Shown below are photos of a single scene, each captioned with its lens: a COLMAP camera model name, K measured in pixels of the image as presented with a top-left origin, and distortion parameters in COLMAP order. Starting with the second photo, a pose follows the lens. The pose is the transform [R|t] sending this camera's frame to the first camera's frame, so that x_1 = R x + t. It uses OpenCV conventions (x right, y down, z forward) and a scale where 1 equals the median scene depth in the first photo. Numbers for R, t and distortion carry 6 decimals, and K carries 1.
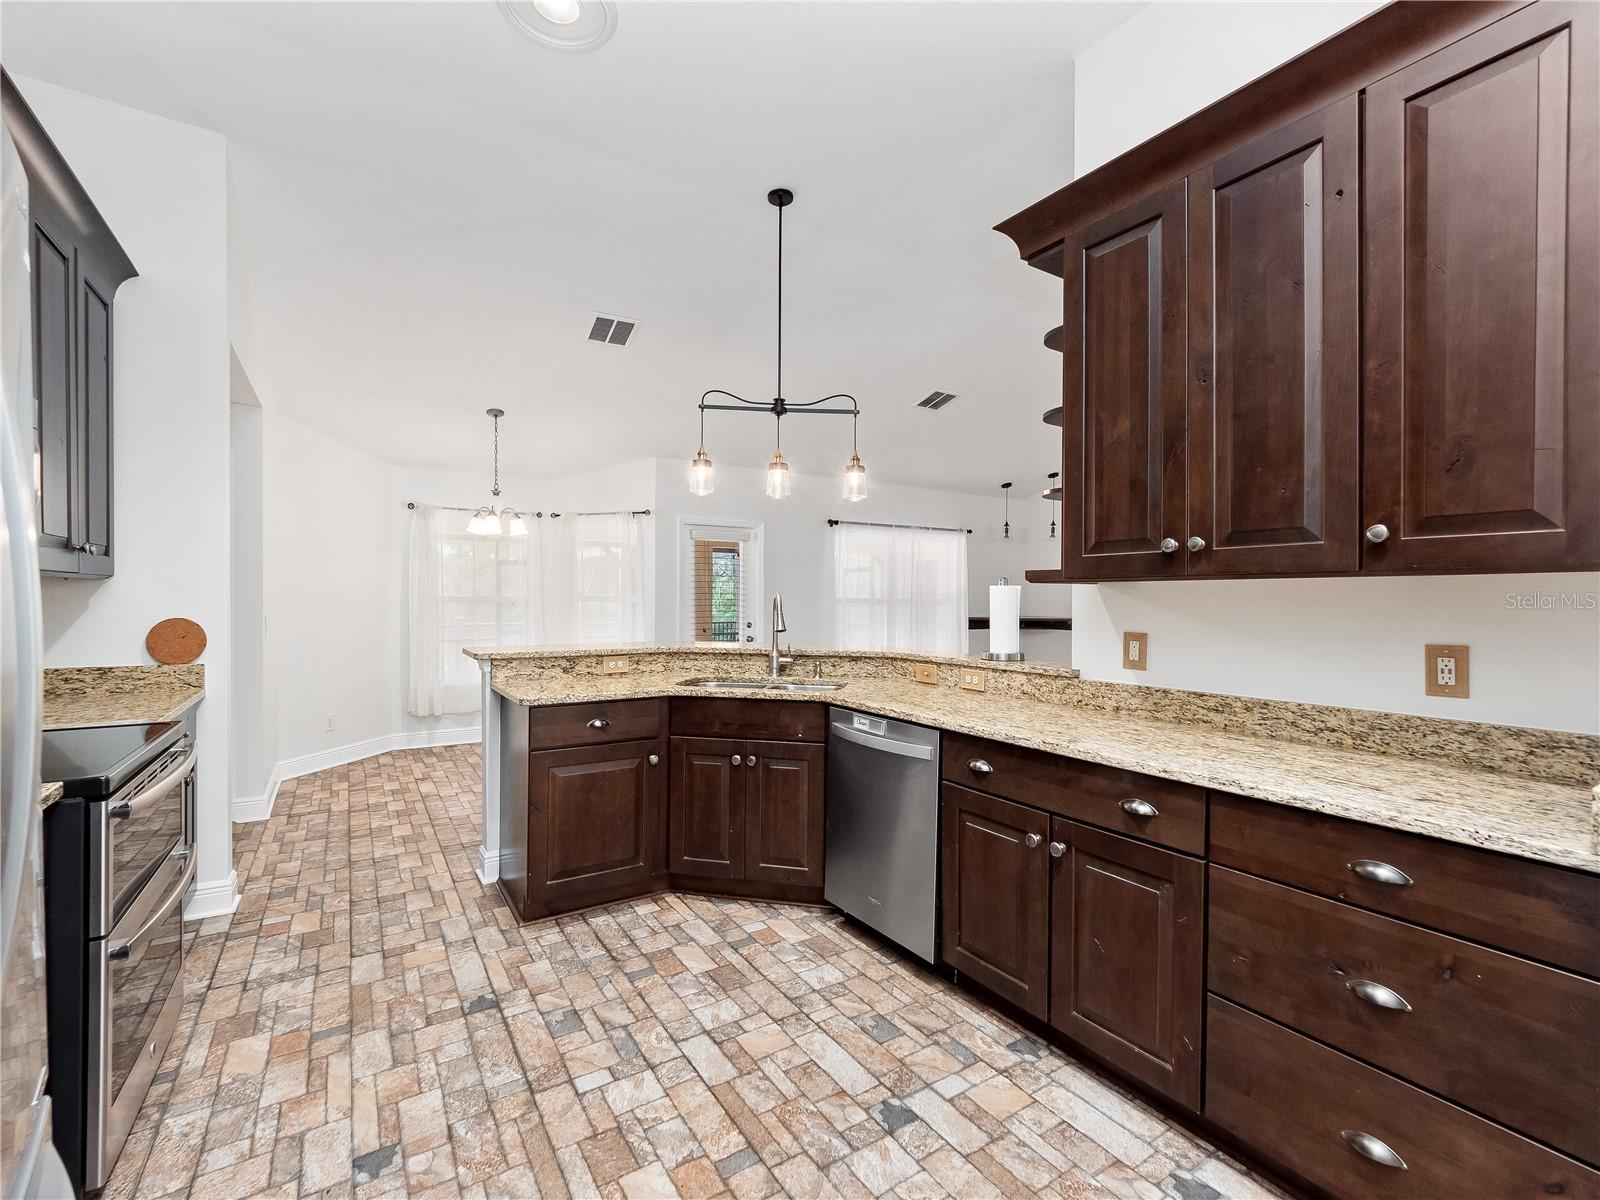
lens RADIAL K [[695.9, 0, 789.3], [0, 695.9, 598.1], [0, 0, 1]] dist [0.015494, -0.014396]
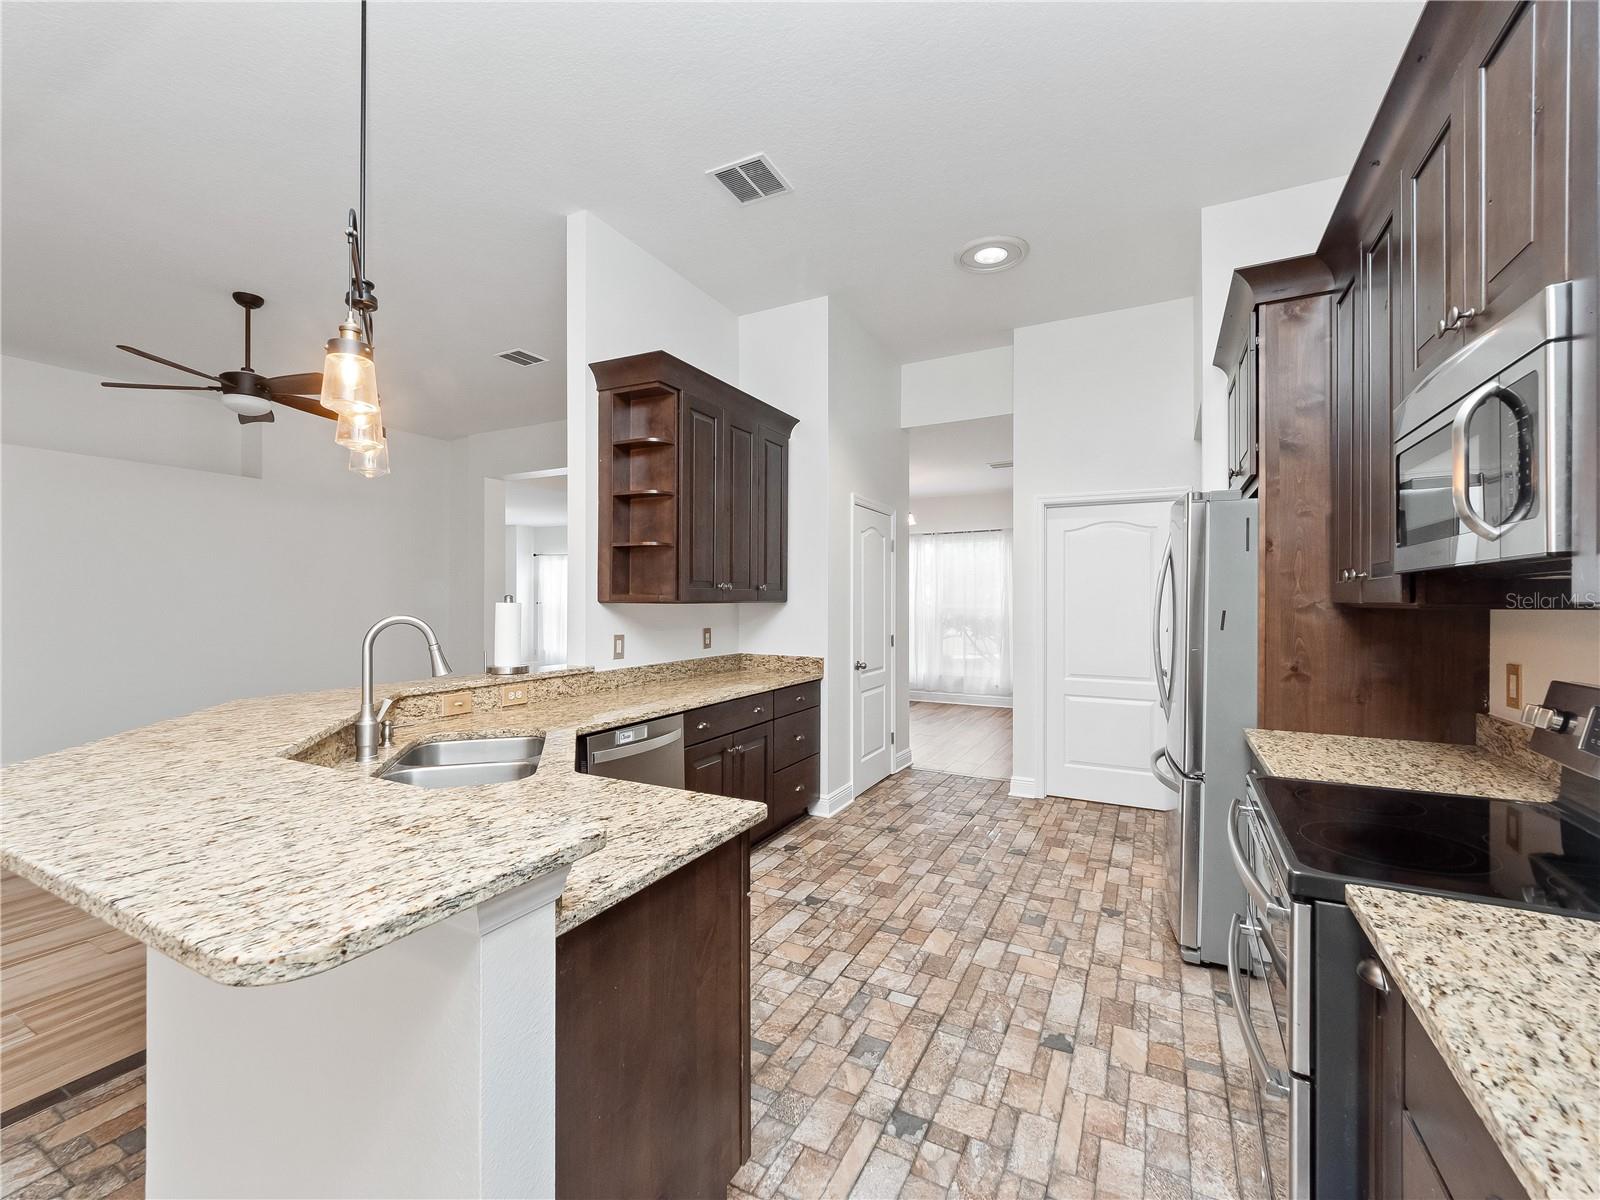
lens RADIAL K [[685.1, 0, 792.0], [0, 685.1, 599.0], [0, 0, 1]] dist [-0.000340, -0.007248]
pose [[-0.492739, -0.005267, 0.870161, -0.952221], [-0.005135, 0.999982, 0.003146, -0.033324], [-0.870162, -0.002918, -0.492757, 1.348925]]
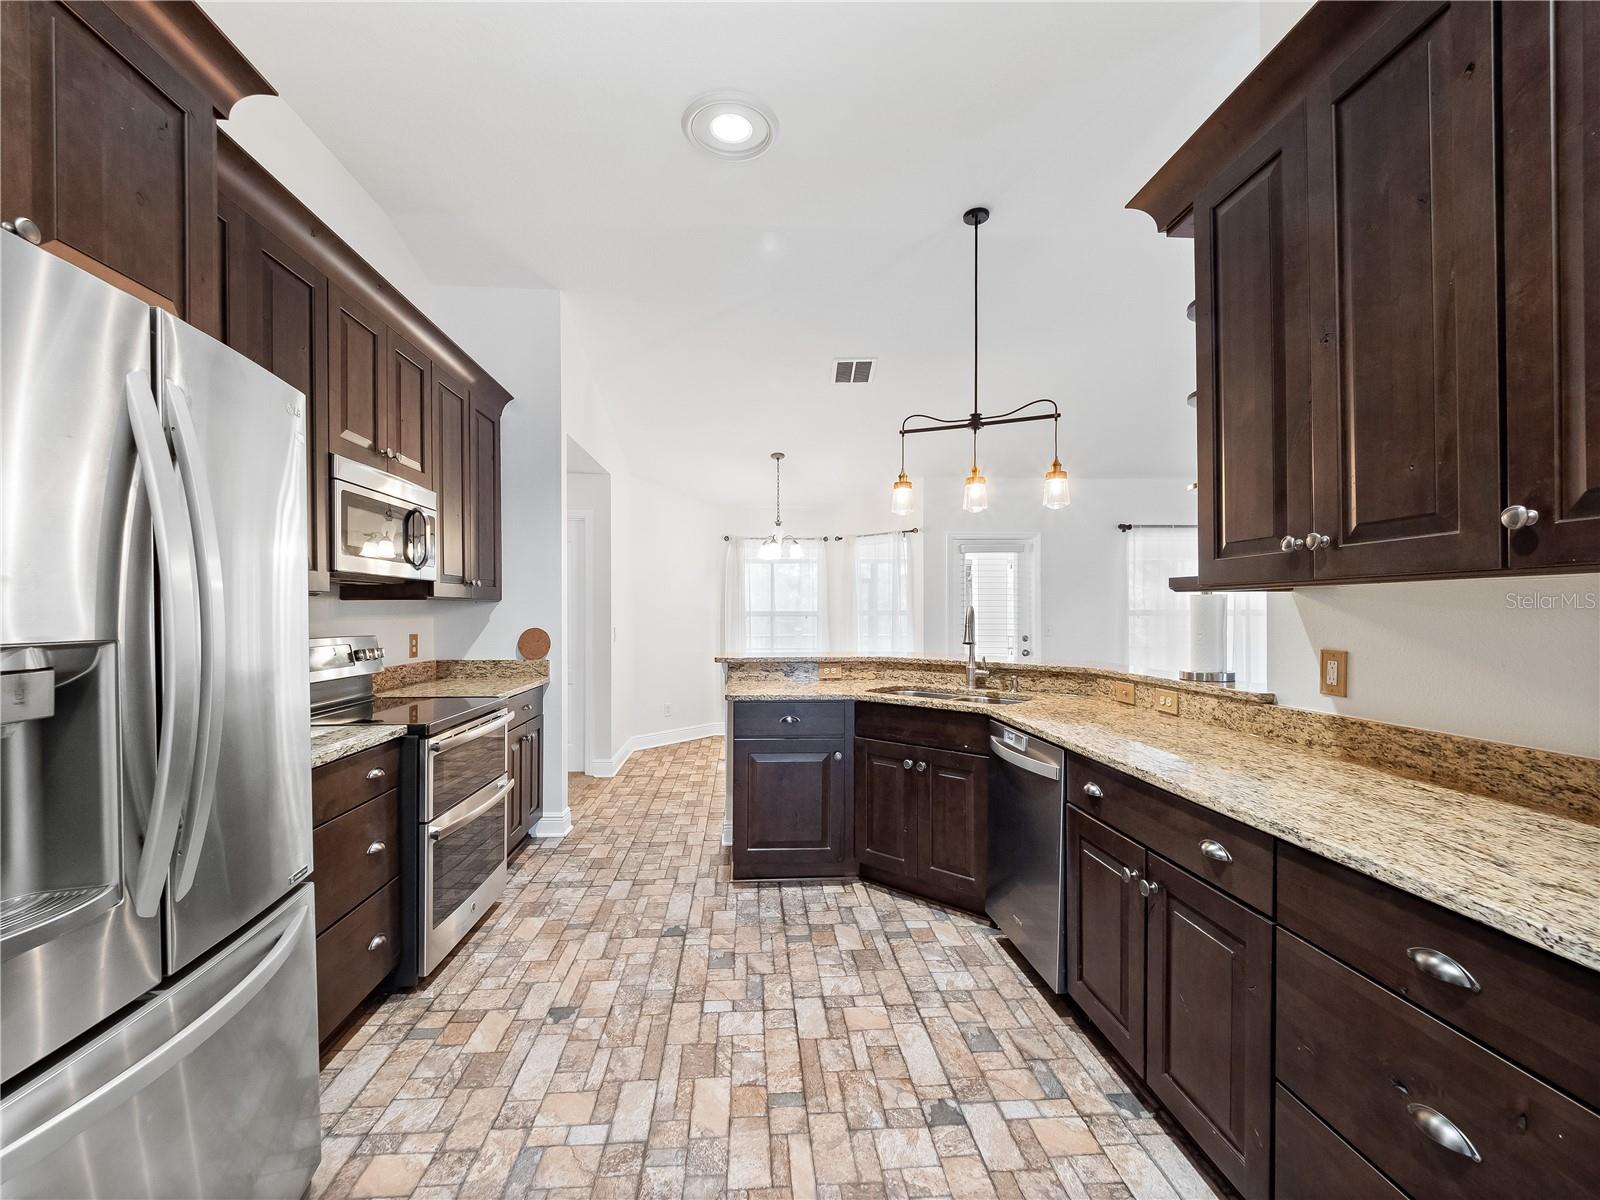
lens RADIAL K [[679.9, 0, 791.6], [0, 679.9, 606.5], [0, 0, 1]] dist [0.000456, -0.003865]
pose [[0.878781, -0.010613, -0.477107, 0.306766], [0.006543, 0.999927, -0.010192, 0.002469], [0.477180, 0.005834, 0.878786, 0.008436]]
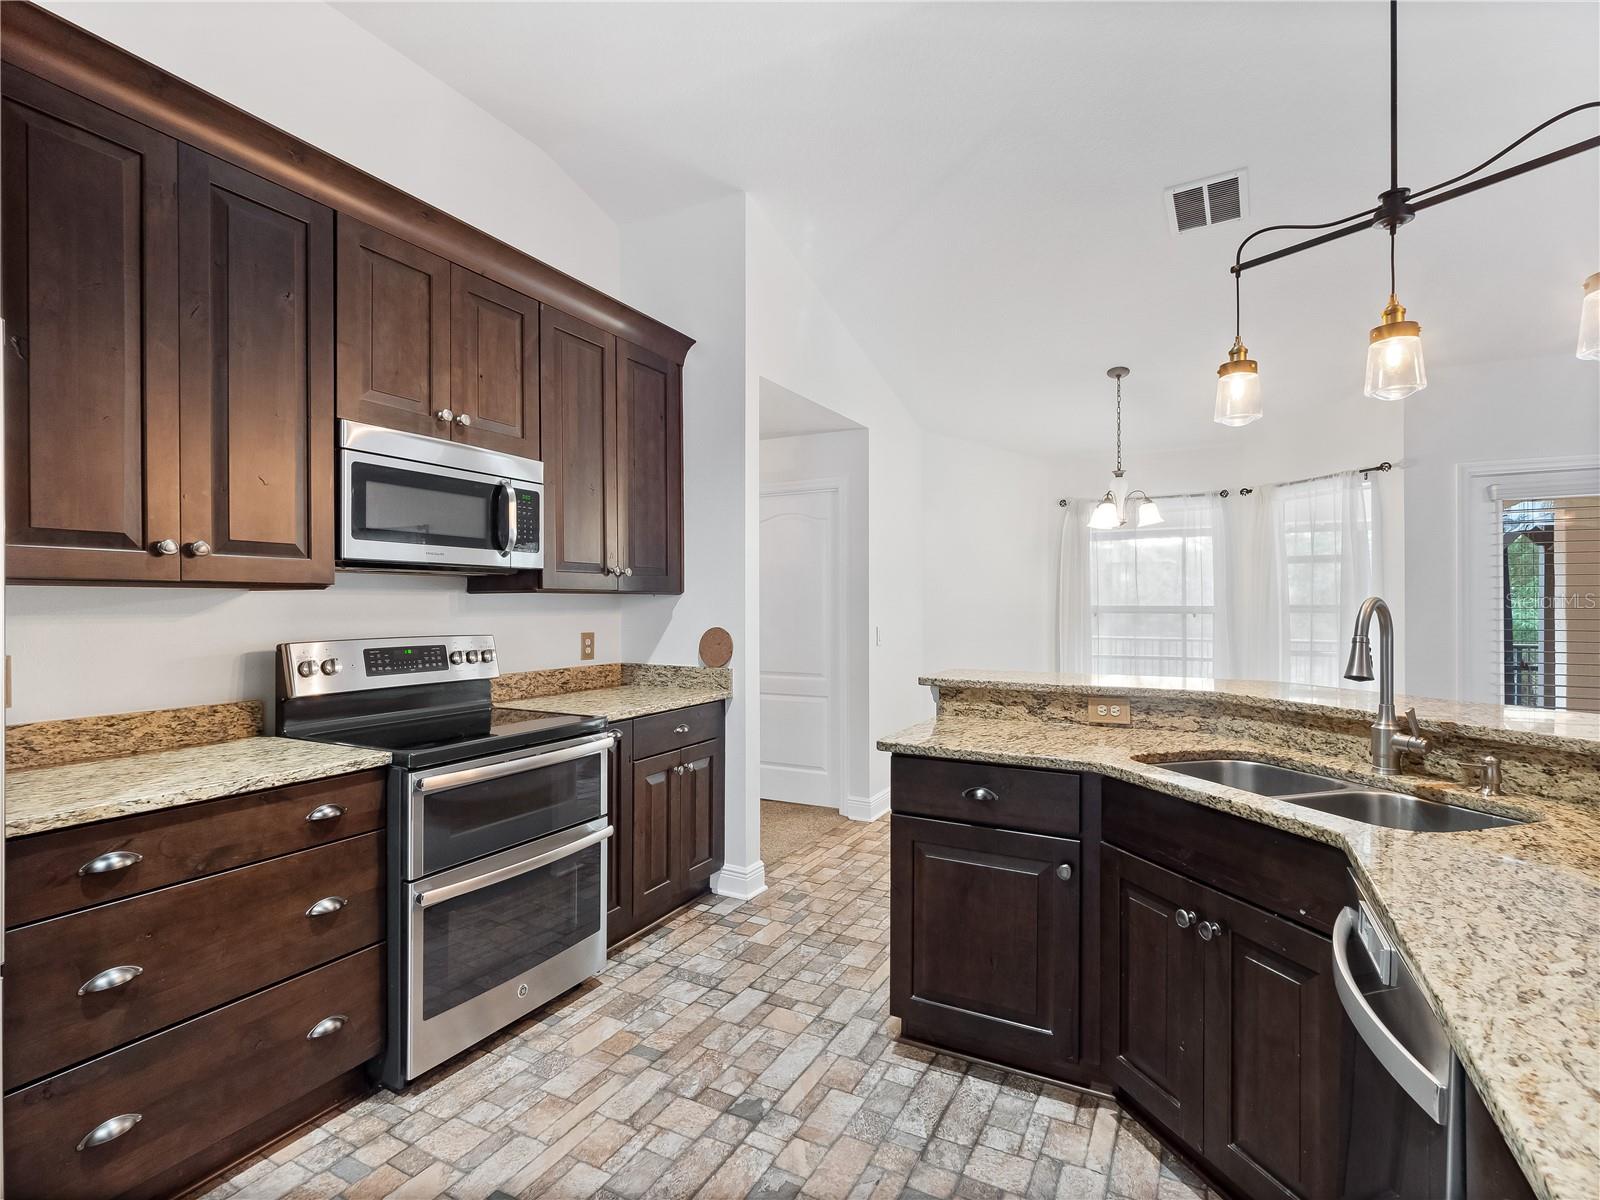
lens RADIAL K [[782.5, 0, 791.6], [0, 782.5, 598.3], [0, 0, 1]] dist [-0.007408, -0.000708]
pose [[0.491198, -0.012867, -0.870953, 0.340611], [0.003417, 0.999912, -0.012845, -0.001825], [0.871041, 0.003334, 0.491198, 0.529362]]
